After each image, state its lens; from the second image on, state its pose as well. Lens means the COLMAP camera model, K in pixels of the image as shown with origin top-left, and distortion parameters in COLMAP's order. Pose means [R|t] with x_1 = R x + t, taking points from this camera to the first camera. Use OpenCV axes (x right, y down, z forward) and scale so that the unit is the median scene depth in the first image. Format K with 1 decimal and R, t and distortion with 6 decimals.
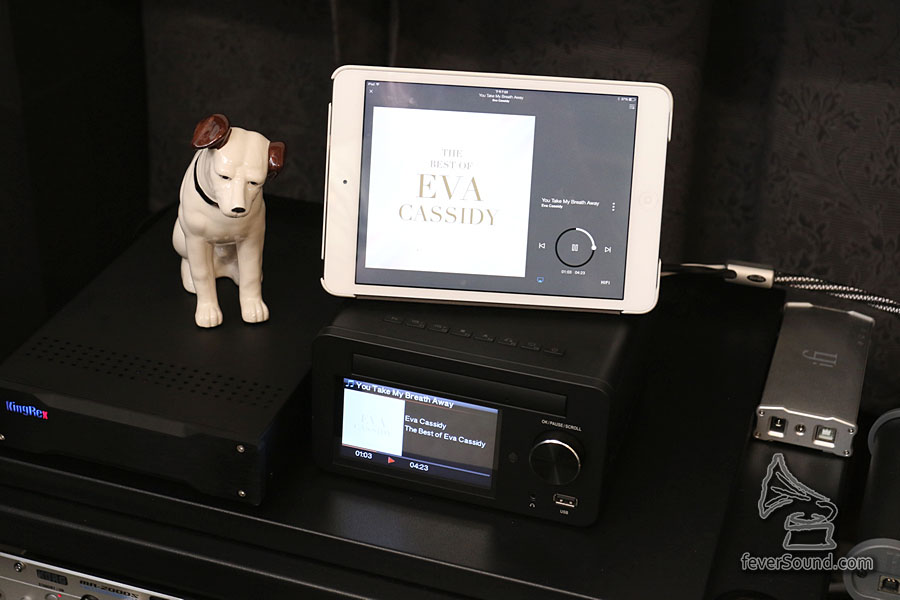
lens RADIAL K [[1551.7, 0, 450.0], [0, 1551.7, 300.0], [0, 0, 1]] dist [0.008013, -0.020303]
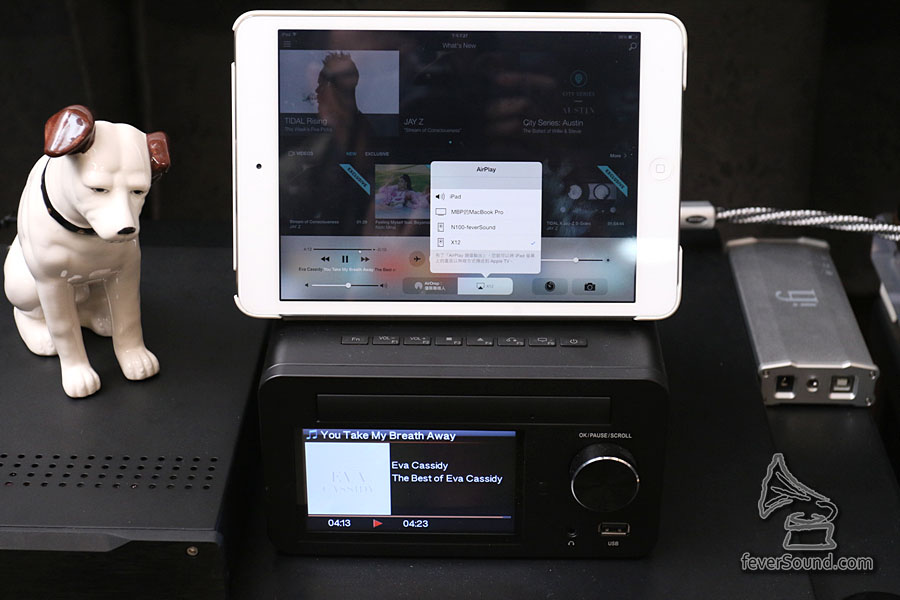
lens RADIAL K [[1551.7, 0, 450.0], [0, 1551.7, 300.0], [0, 0, 1]] dist [0.008013, -0.020303]
pose [[0.960865, -0.173499, 0.215956, -0.150752], [0.172722, 0.984711, 0.022617, -0.015852], [-0.216578, 0.015569, 0.976141, 0.248798]]
